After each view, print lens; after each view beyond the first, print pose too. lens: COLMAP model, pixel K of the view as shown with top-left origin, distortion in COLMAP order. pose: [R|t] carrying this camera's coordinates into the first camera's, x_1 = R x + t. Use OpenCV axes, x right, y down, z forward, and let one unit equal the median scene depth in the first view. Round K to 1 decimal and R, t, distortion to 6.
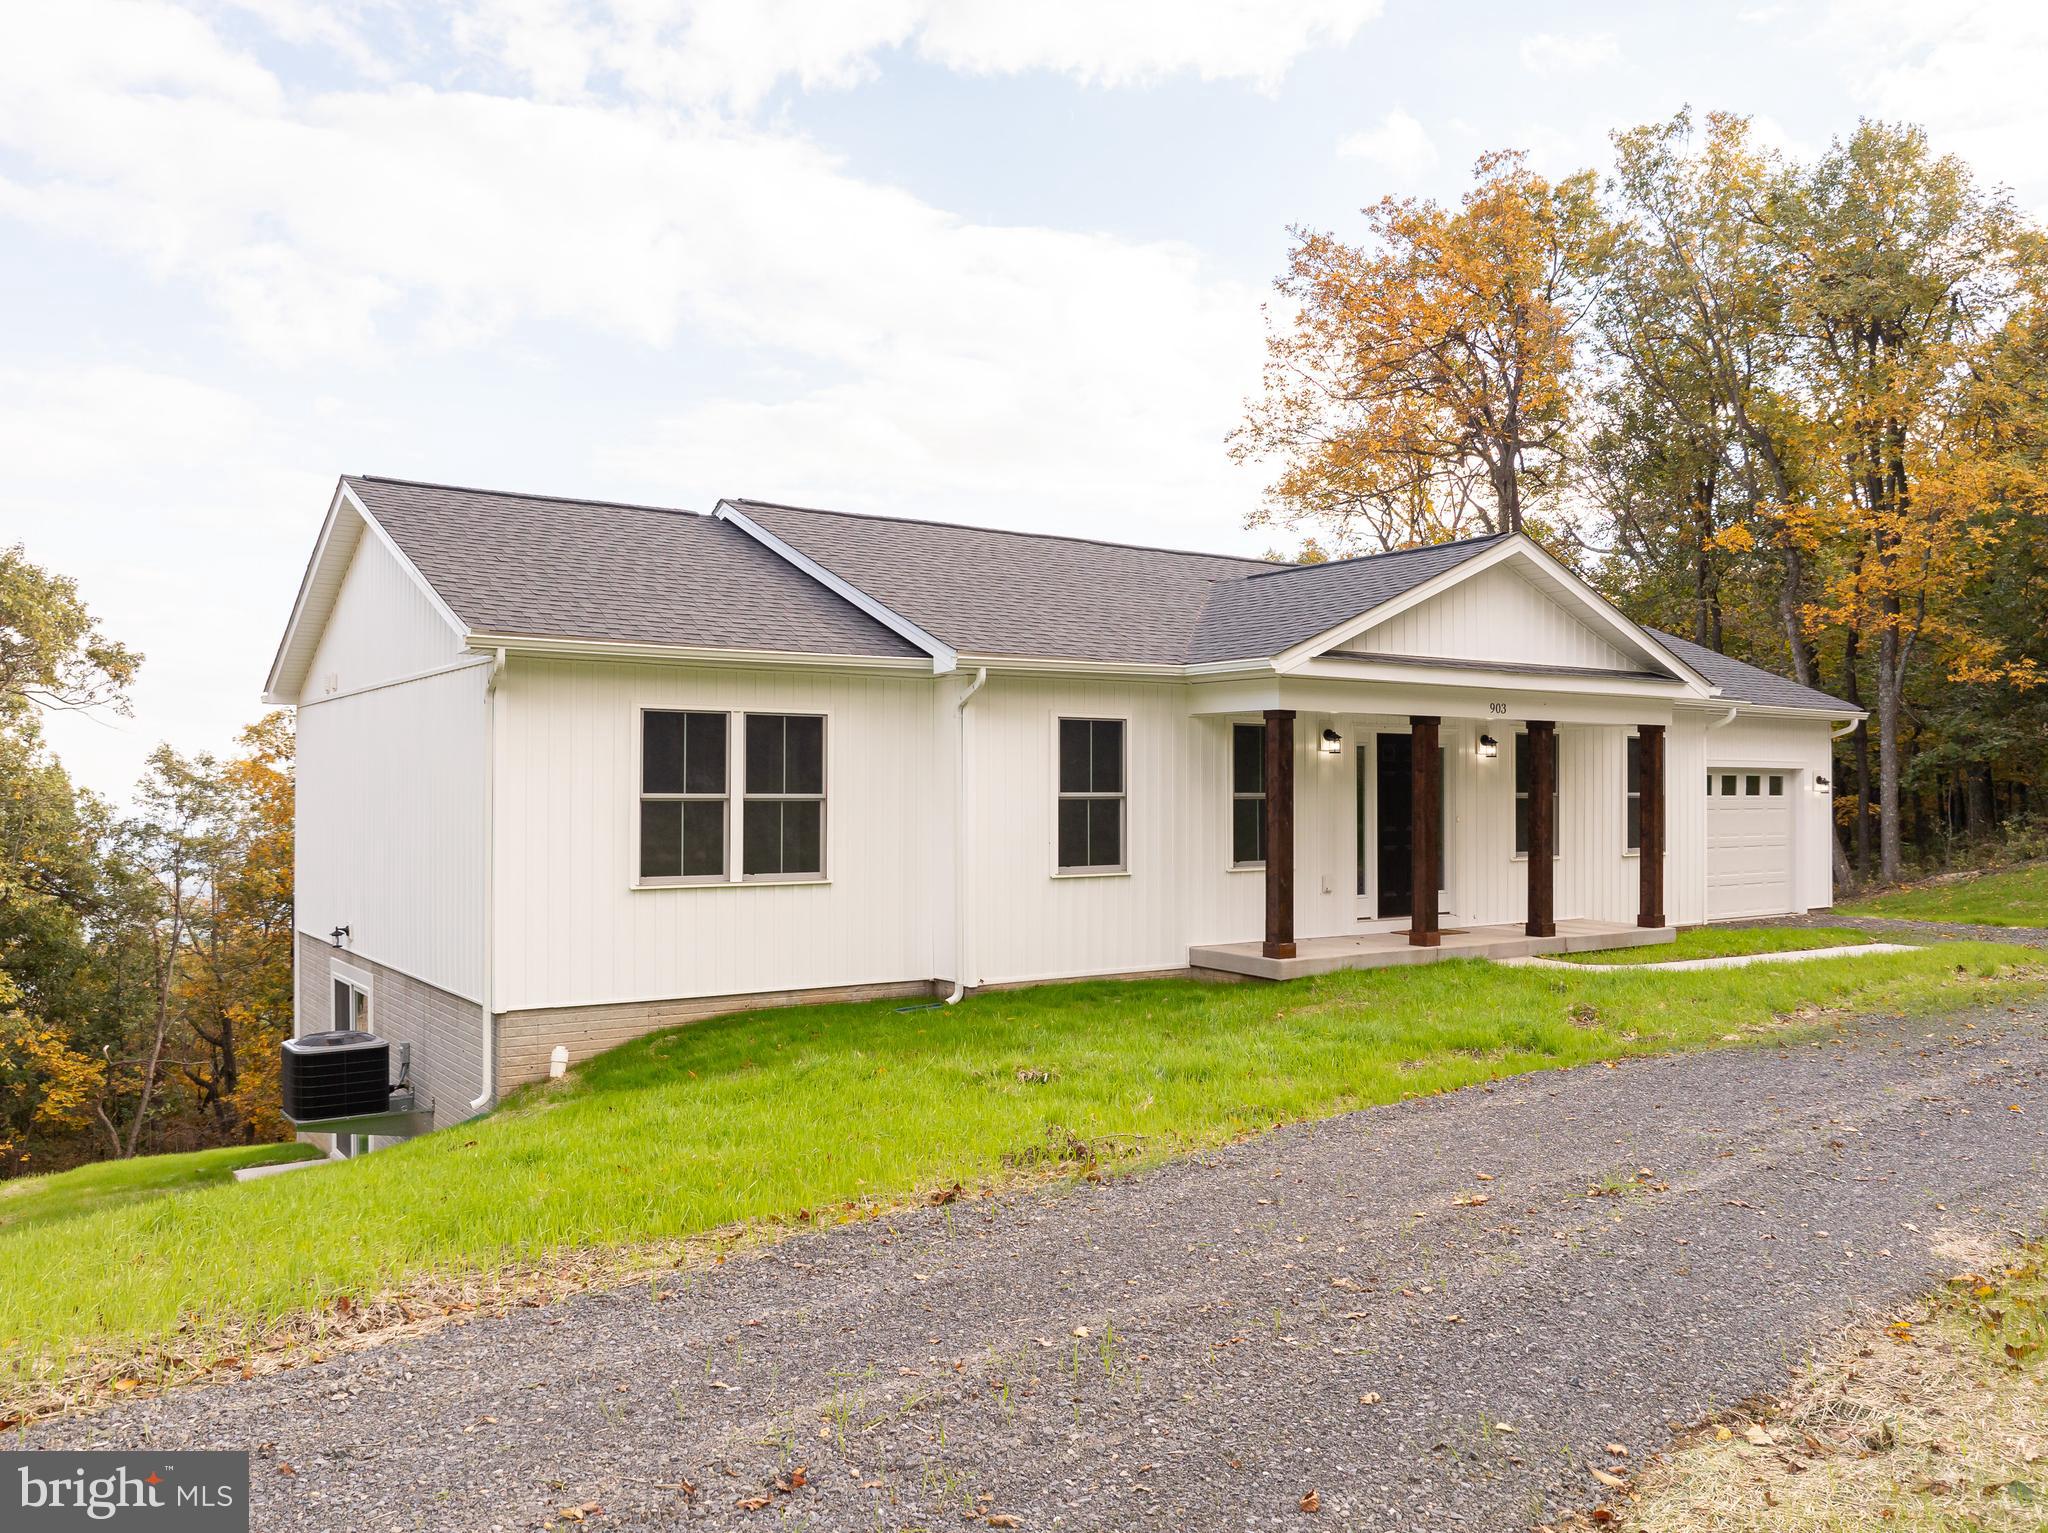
lens RADIAL K [[1585.1, 0, 1027.3], [0, 1585.1, 783.1], [0, 0, 1]] dist [-0.034935, -0.004176]
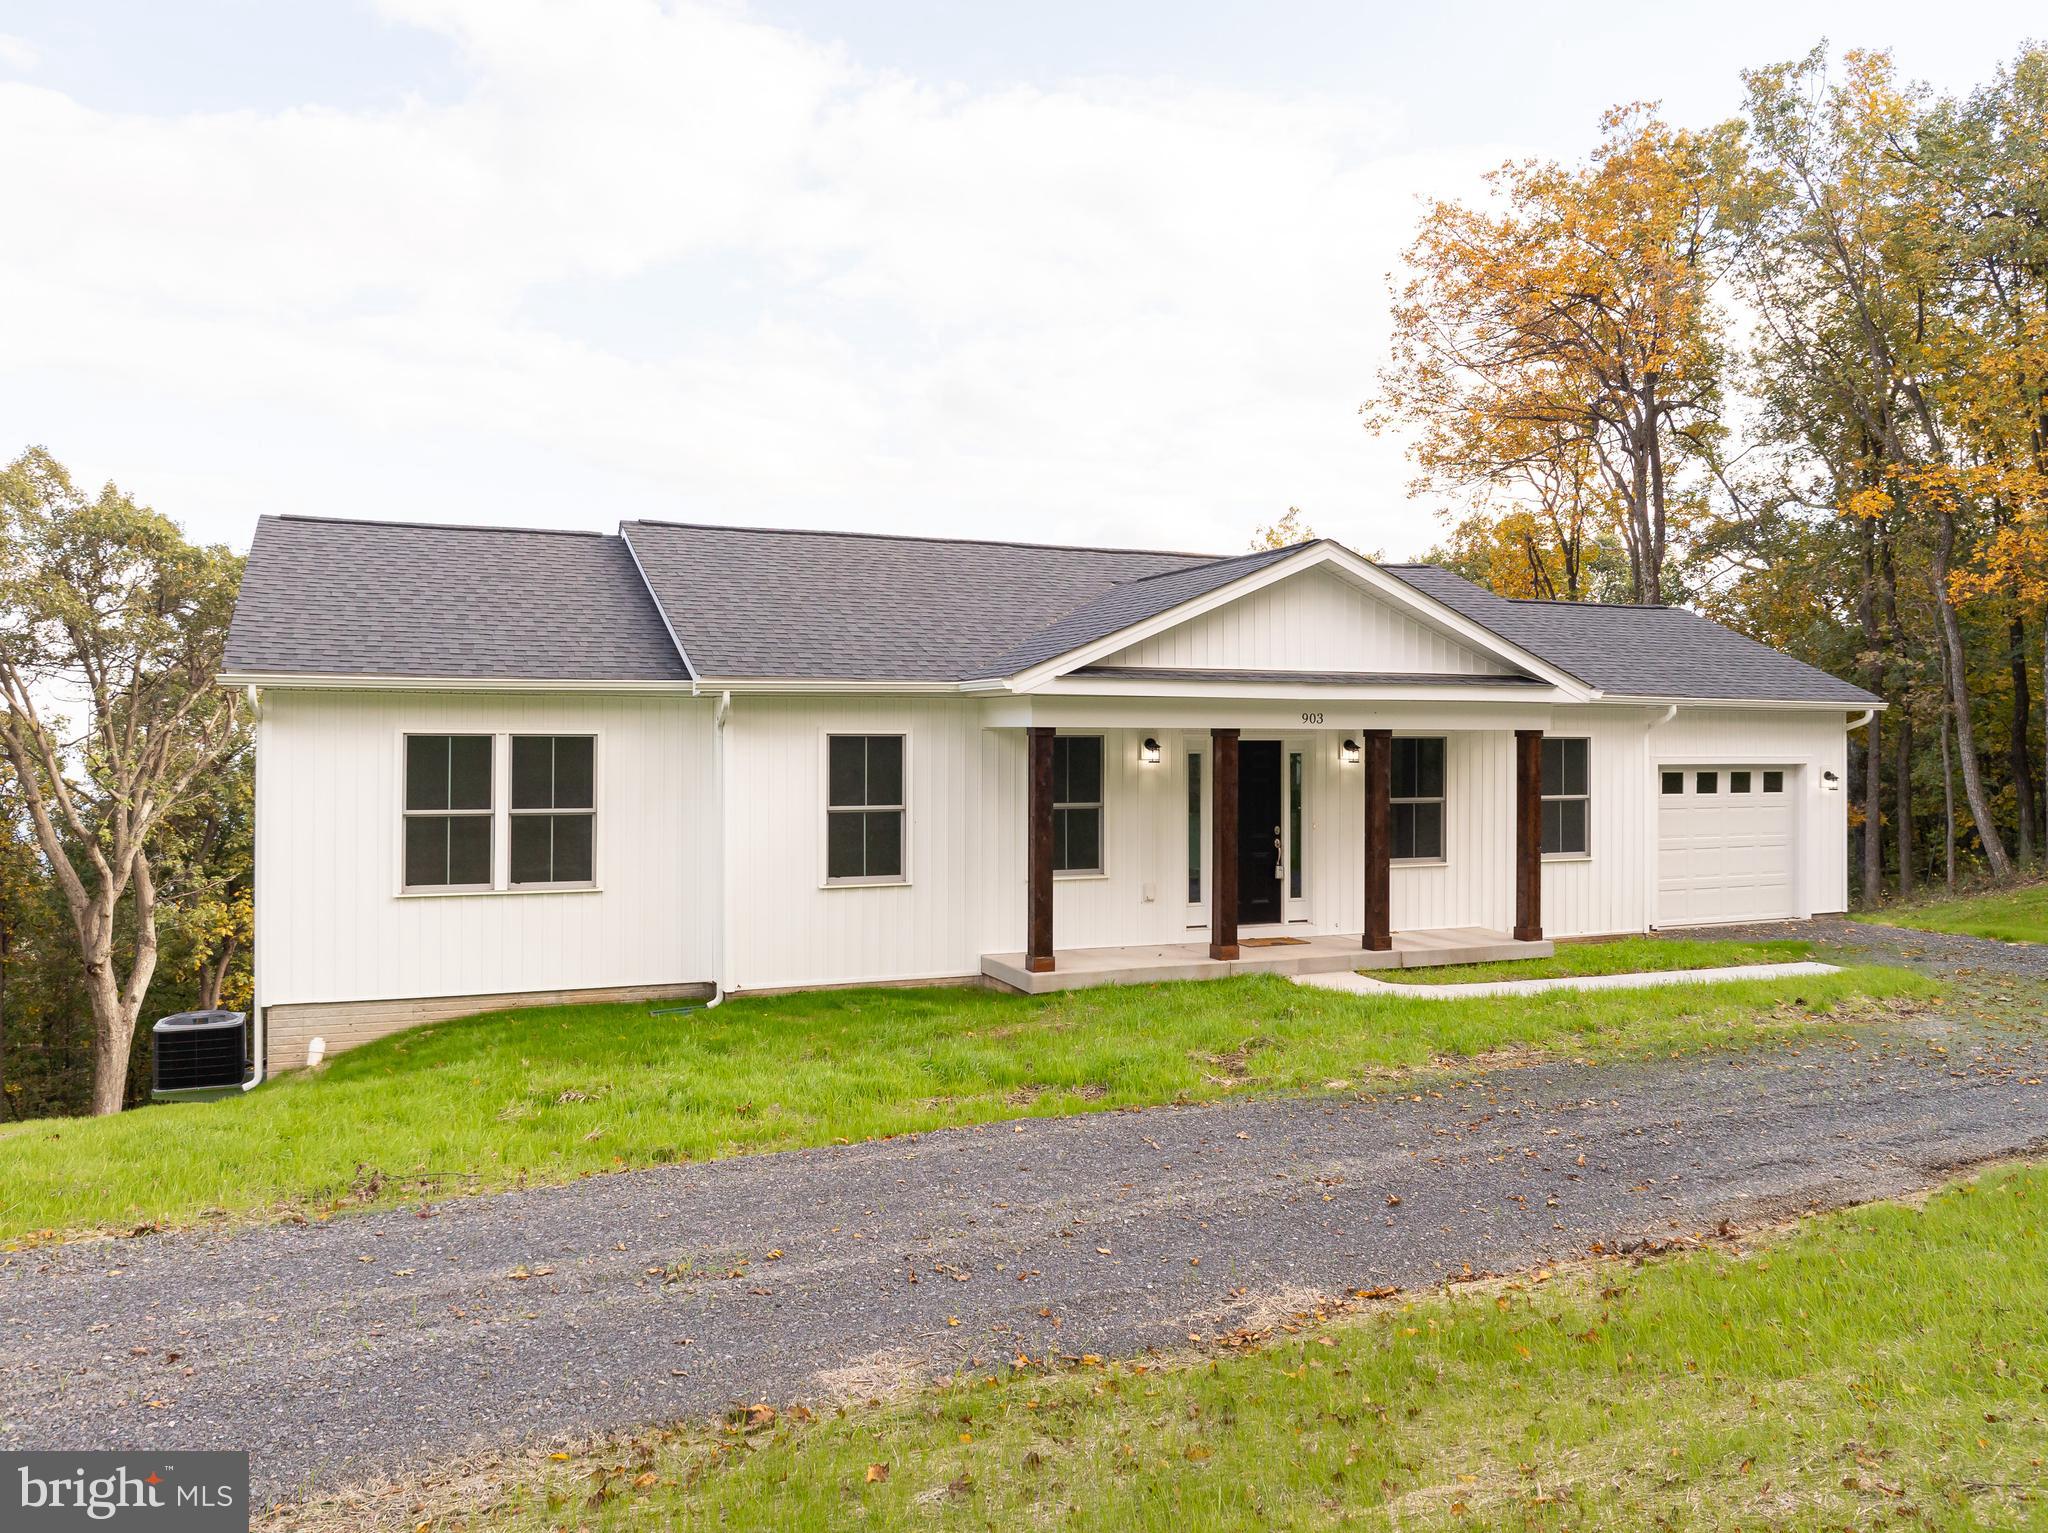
lens RADIAL K [[1550.7, 0, 1045.4], [0, 1550.7, 726.8], [0, 0, 1]] dist [-0.038226, 0.004649]
pose [[0.981200, -0.000334, -0.192992, 0.343177], [-0.000664, 0.999987, -0.005107, -0.039575], [0.192991, 0.005139, 0.981187, 0.026021]]
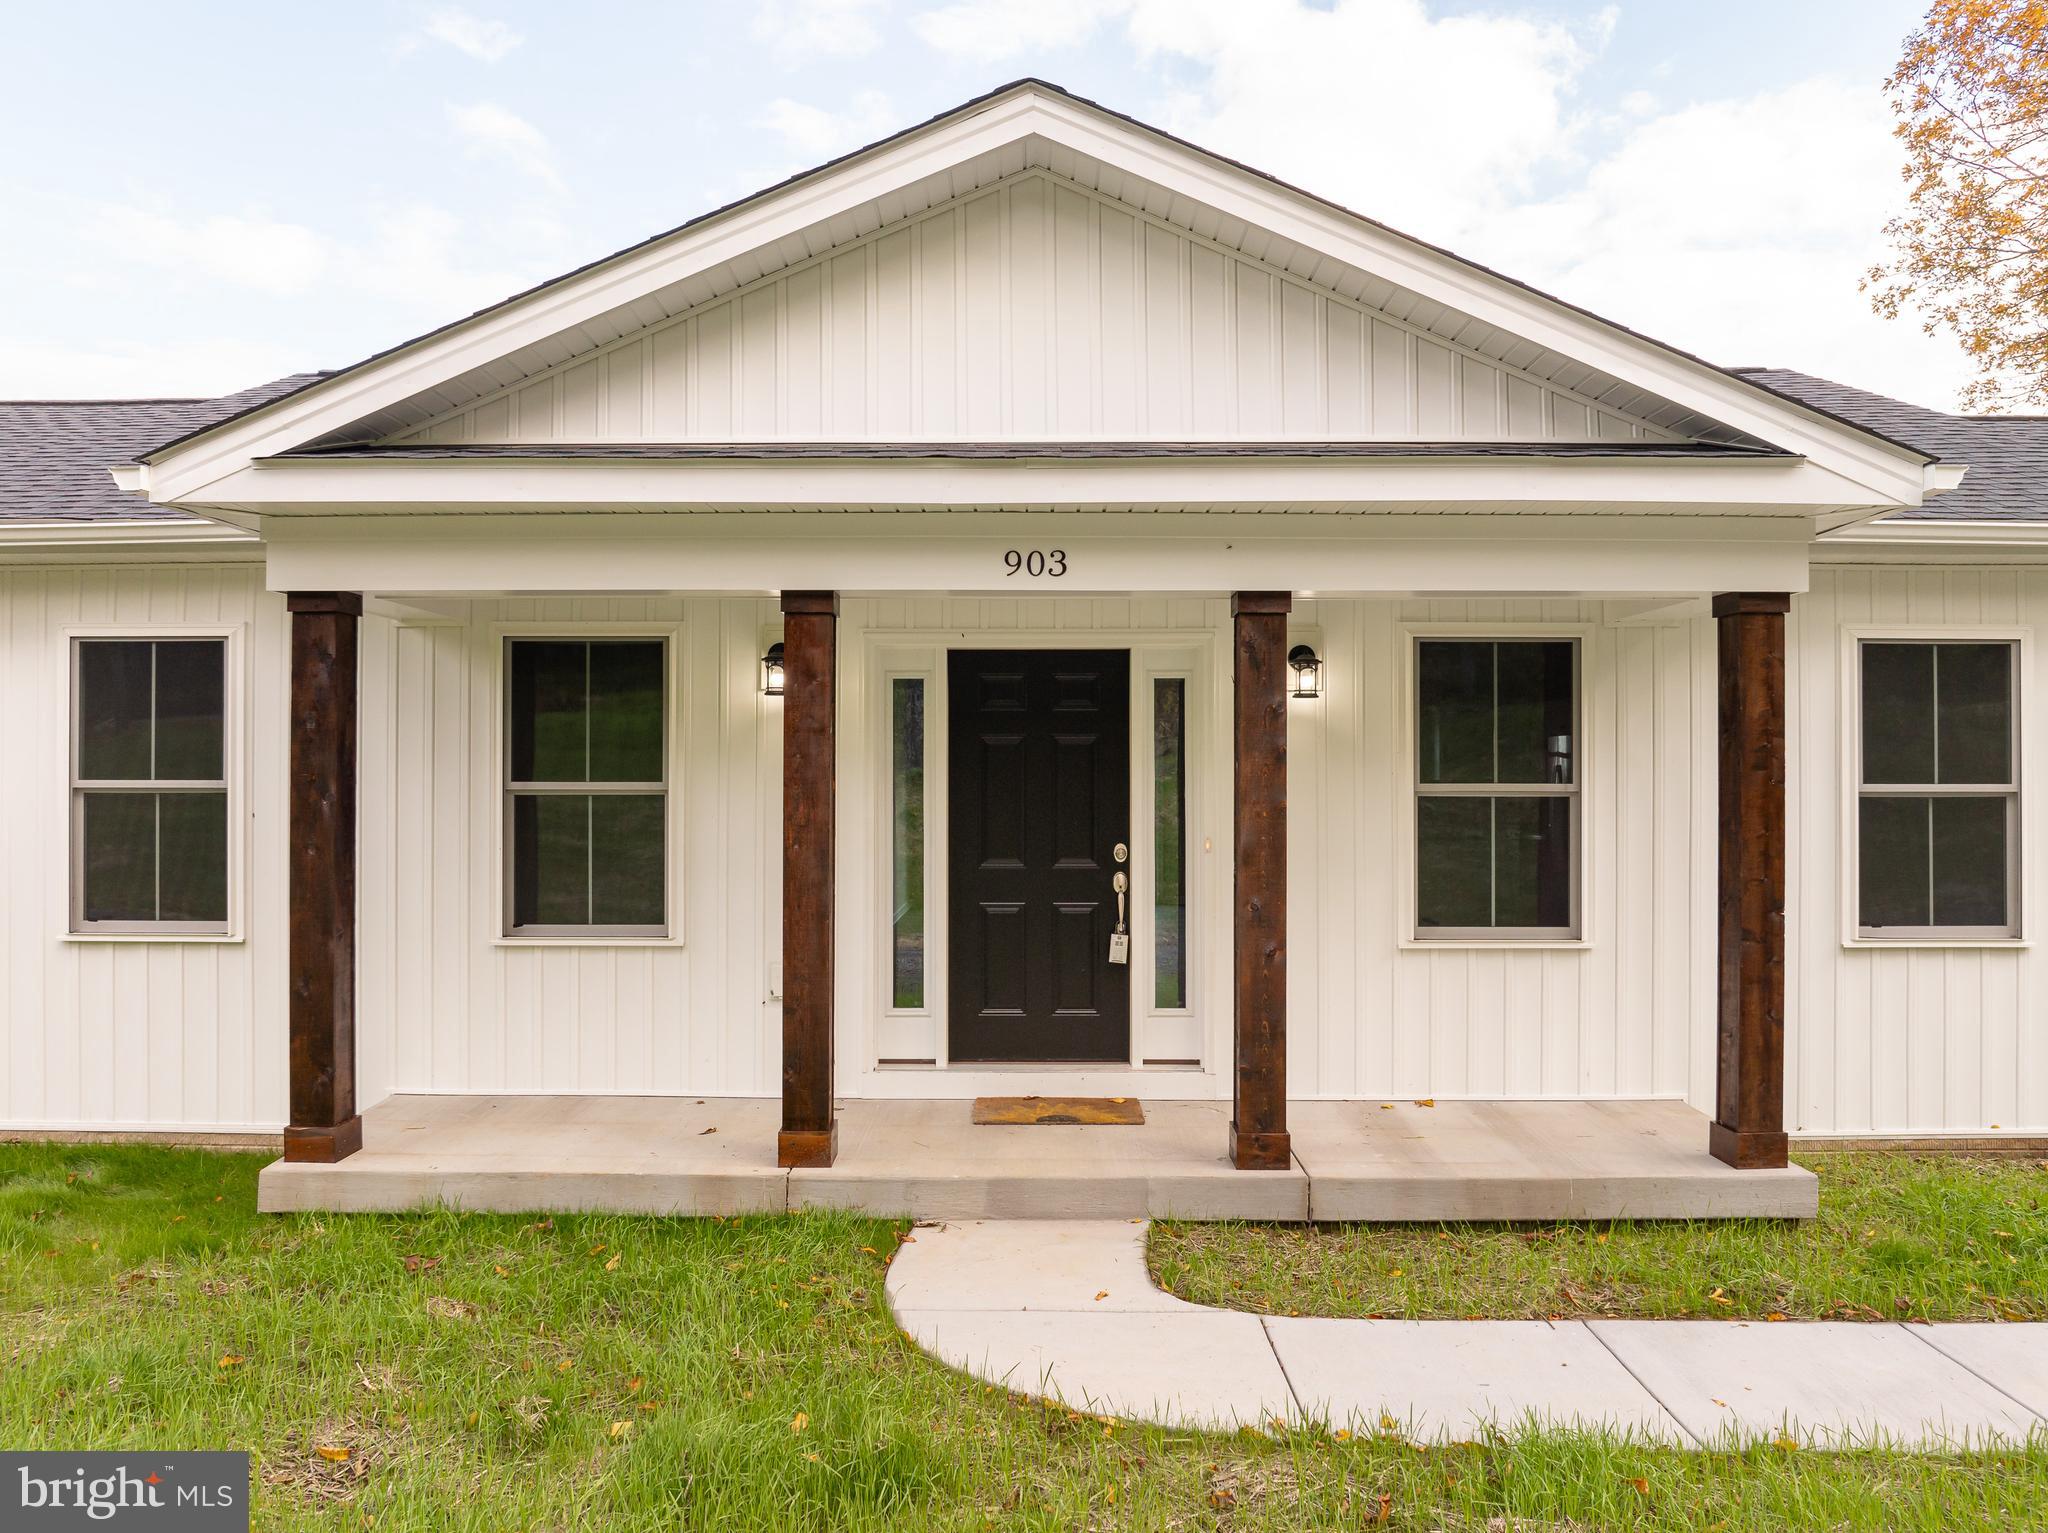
lens RADIAL K [[1451.0, 0, 1024.0], [0, 1451.0, 766.5], [0, 0, 1]] dist [-0.035132, -0.000011]
pose [[0.818521, -0.004307, -0.574460, 0.531987], [0.001032, 0.999981, -0.006027, 0.004413], [0.574475, 0.004341, 0.818510, 0.760555]]
